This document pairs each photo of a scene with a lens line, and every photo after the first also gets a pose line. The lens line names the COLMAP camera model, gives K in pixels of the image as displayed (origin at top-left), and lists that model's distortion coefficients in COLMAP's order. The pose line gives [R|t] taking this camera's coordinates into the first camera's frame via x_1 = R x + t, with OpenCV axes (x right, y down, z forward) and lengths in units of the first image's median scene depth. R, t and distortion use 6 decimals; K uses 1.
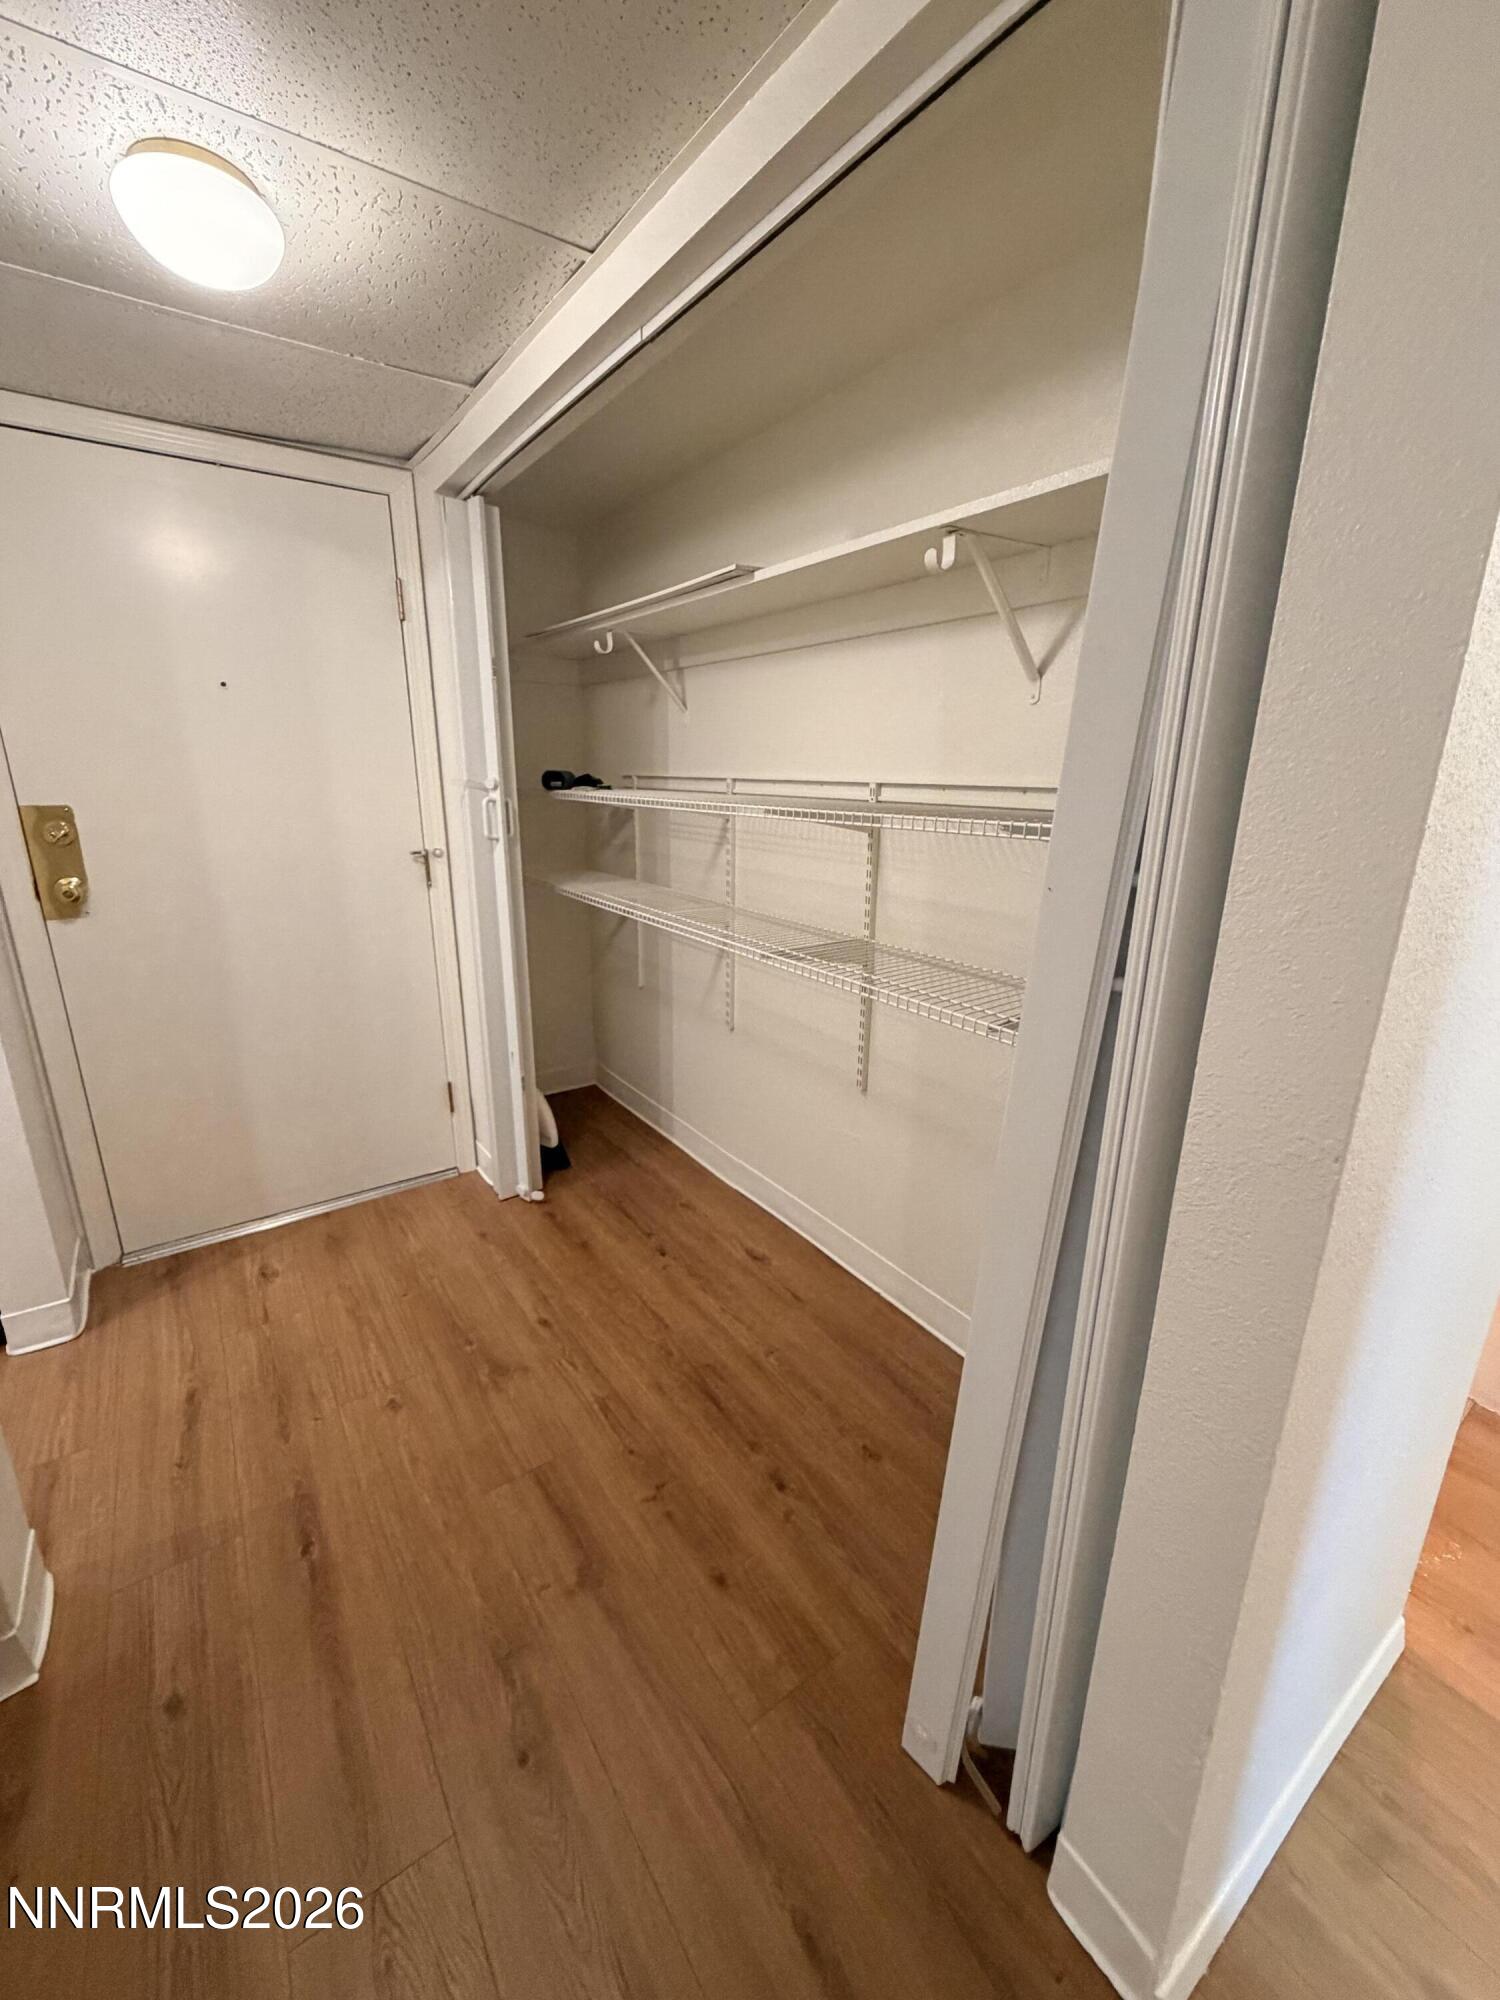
lens RADIAL K [[798.7, 0, 752.2], [0, 798.7, 995.5], [0, 0, 1]] dist [-0.000220, -0.000021]
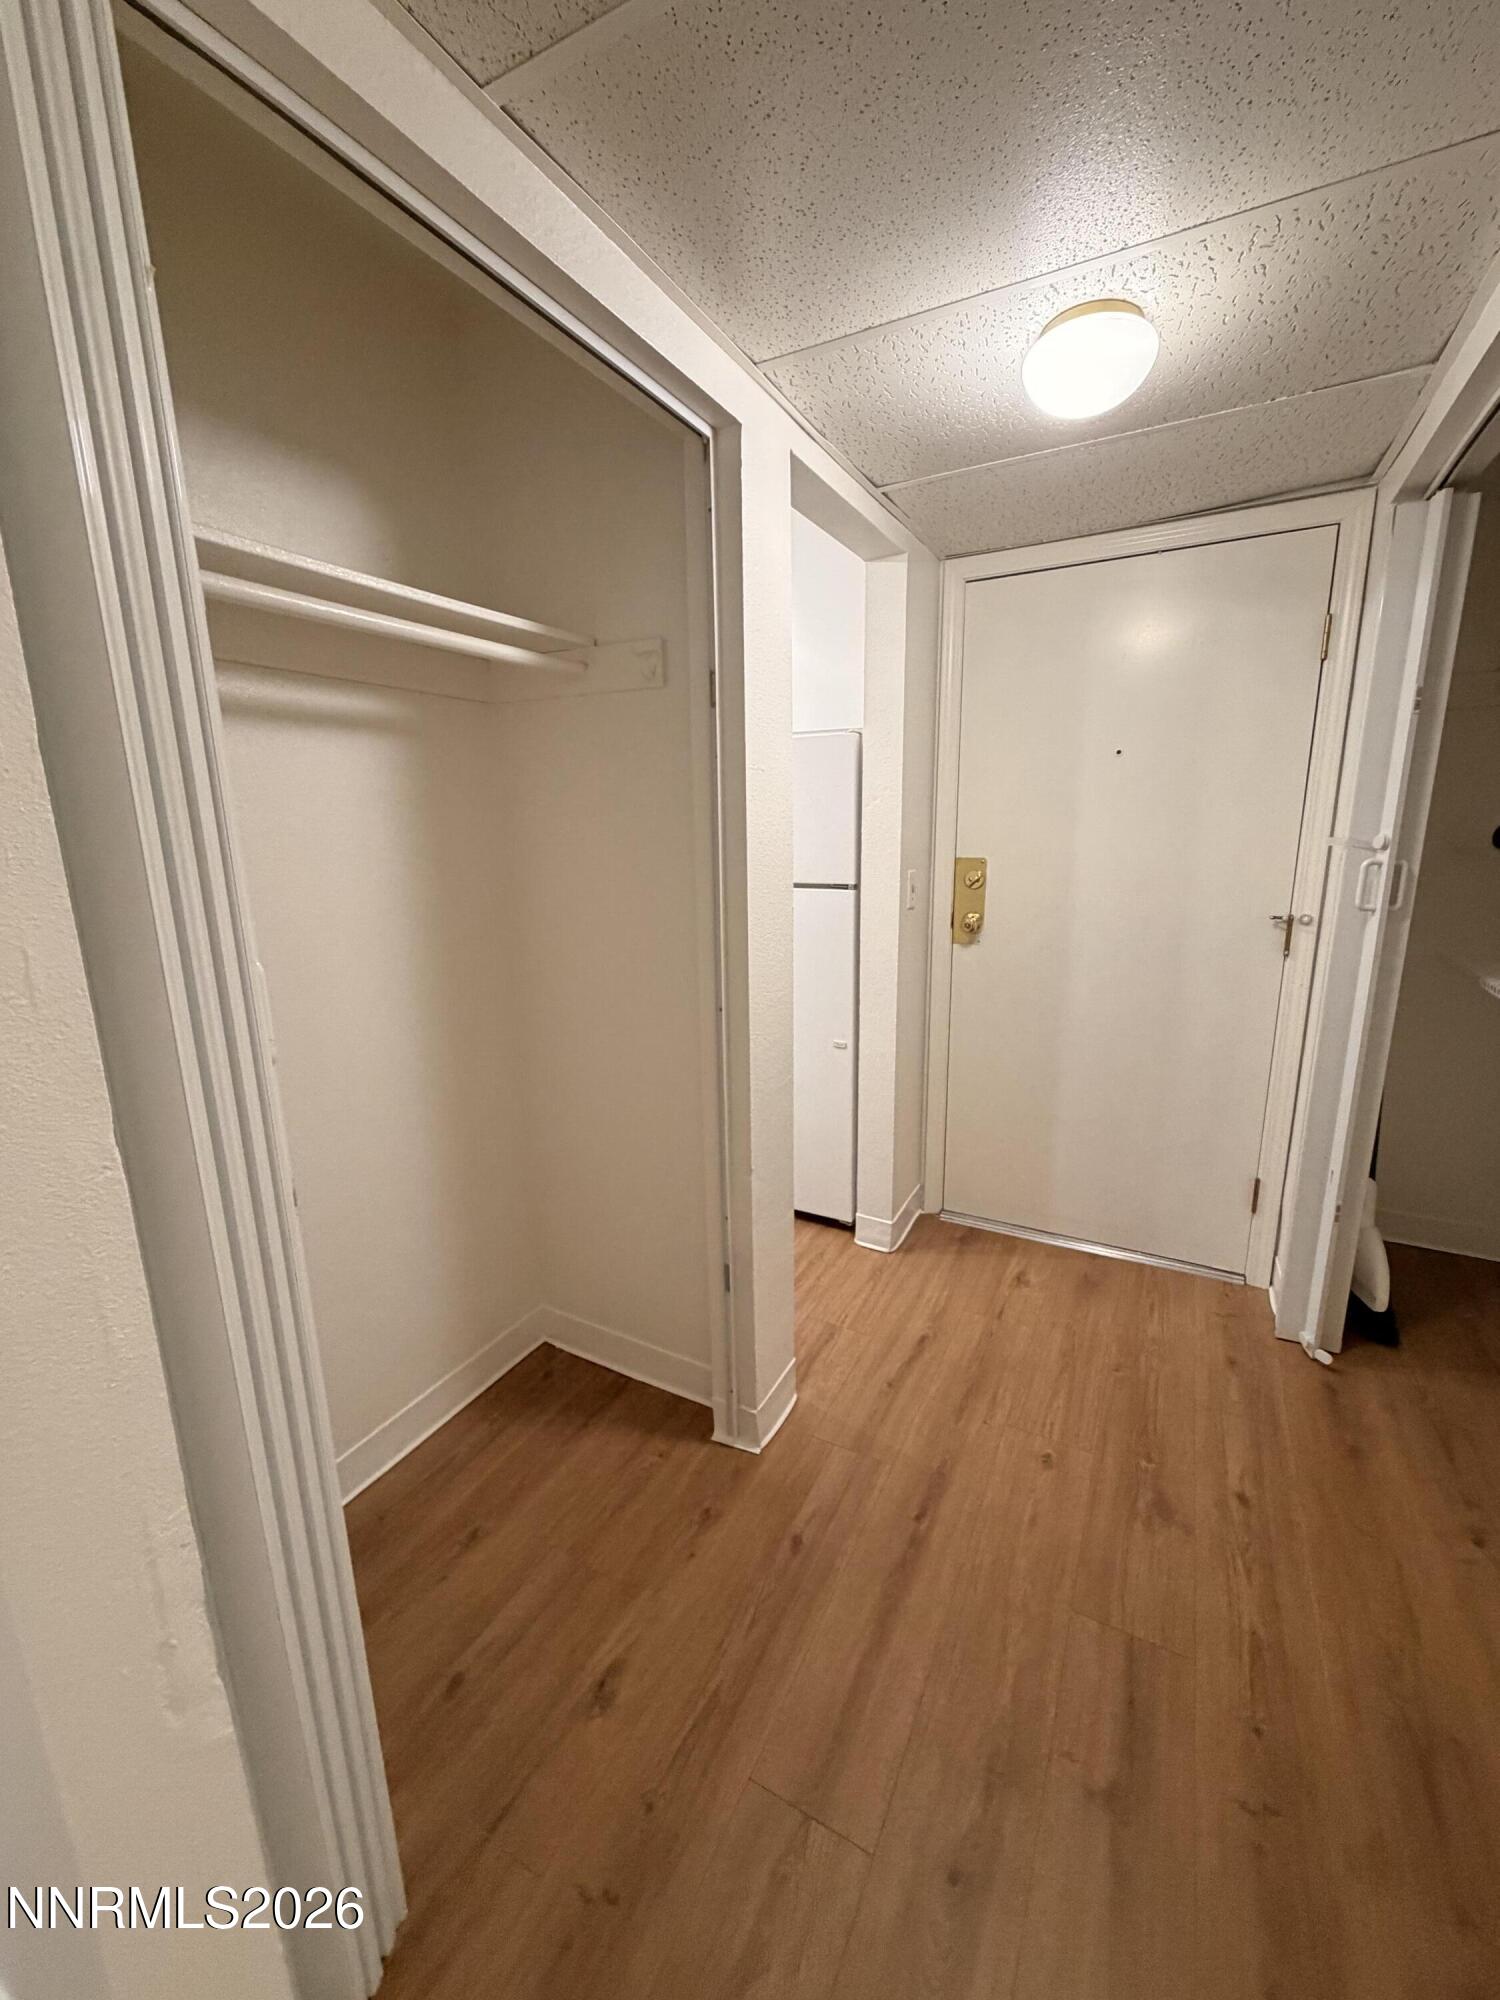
lens RADIAL K [[798.7, 0, 752.2], [0, 798.7, 995.5], [0, 0, 1]] dist [-0.000220, -0.000021]
pose [[0.444551, 0.174866, -0.878519, 0.139629], [-0.224872, 0.971139, 0.079511, -0.039816], [0.867068, 0.162208, 0.471044, 0.102951]]
